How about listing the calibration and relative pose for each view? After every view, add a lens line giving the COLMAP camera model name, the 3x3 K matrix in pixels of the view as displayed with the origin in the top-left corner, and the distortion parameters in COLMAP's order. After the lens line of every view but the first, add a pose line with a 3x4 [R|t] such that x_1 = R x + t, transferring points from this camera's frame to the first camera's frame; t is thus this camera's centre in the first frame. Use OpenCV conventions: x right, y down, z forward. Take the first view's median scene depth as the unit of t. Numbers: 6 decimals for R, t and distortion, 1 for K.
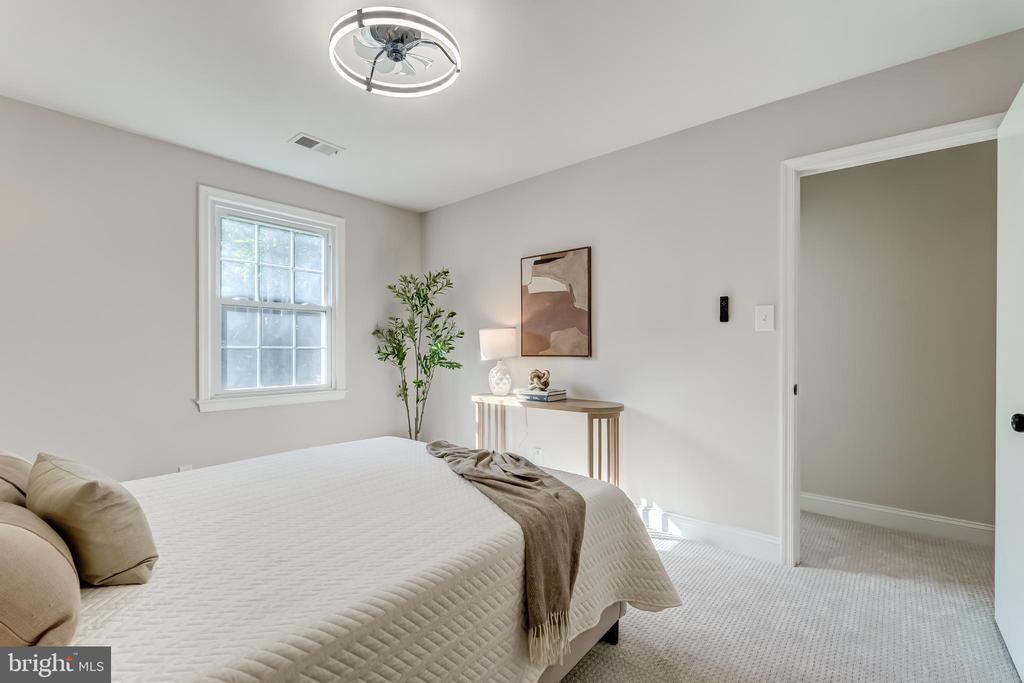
lens RADIAL K [[463.2, 0, 508.3], [0, 463.2, 347.7], [0, 0, 1]] dist [-0.001946, -0.000065]
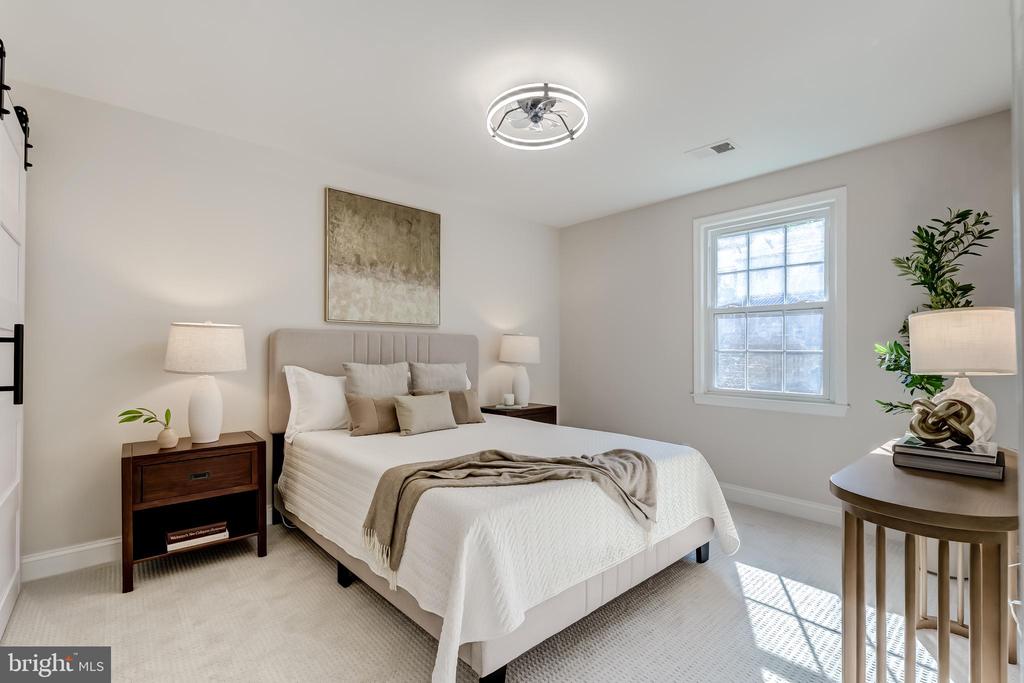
lens RADIAL K [[463.2, 0, 508.3], [0, 463.2, 347.7], [0, 0, 1]] dist [-0.001946, -0.000065]
pose [[-0.151720, -0.006320, -0.988403, 0.557989], [-0.004450, 0.999974, -0.005711, 0.000803], [0.988414, 0.003531, -0.151744, 0.615033]]
